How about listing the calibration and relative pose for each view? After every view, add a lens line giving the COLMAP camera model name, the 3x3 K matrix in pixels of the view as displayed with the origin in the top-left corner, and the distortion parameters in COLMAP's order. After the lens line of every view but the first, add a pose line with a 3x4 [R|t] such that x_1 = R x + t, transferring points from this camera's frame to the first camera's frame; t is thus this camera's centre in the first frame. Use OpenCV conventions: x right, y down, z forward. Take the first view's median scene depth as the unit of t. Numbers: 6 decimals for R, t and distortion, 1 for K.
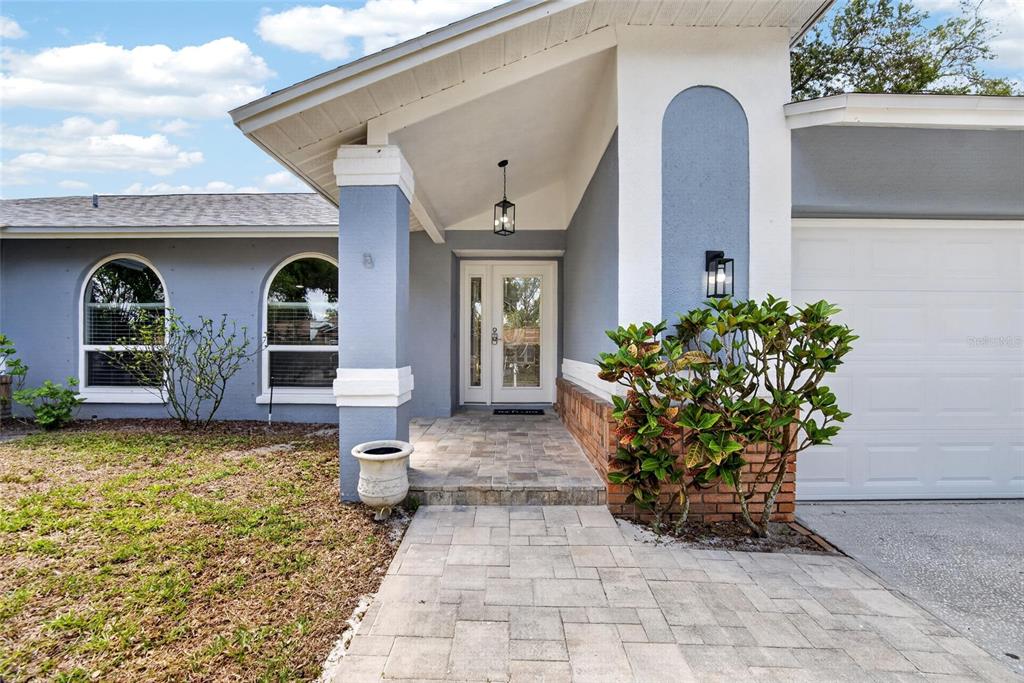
lens RADIAL K [[464.5, 0, 502.0], [0, 464.5, 350.7], [0, 0, 1]] dist [-0.033796, 0.000023]
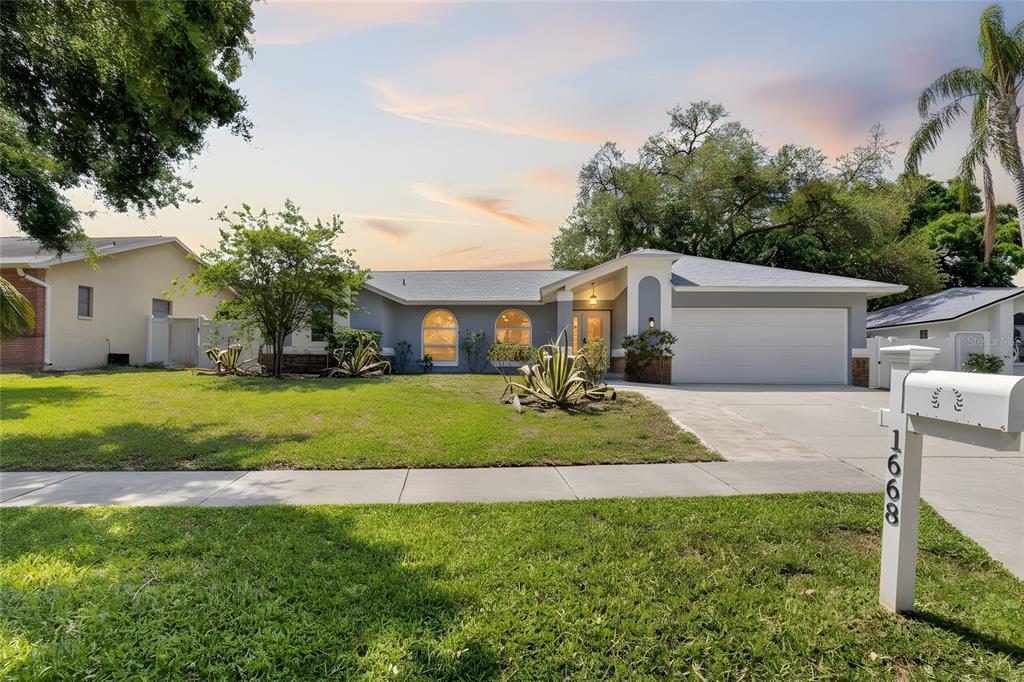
lens RADIAL K [[464.5, 0, 502.0], [0, 464.5, 350.2], [0, 0, 1]] dist [-0.033796, 0.000023]
pose [[0.996178, 0.006214, -0.087122, -0.454586], [-0.008041, 0.999755, -0.020640, 0.158351], [0.086972, 0.021261, 0.995984, -2.936152]]
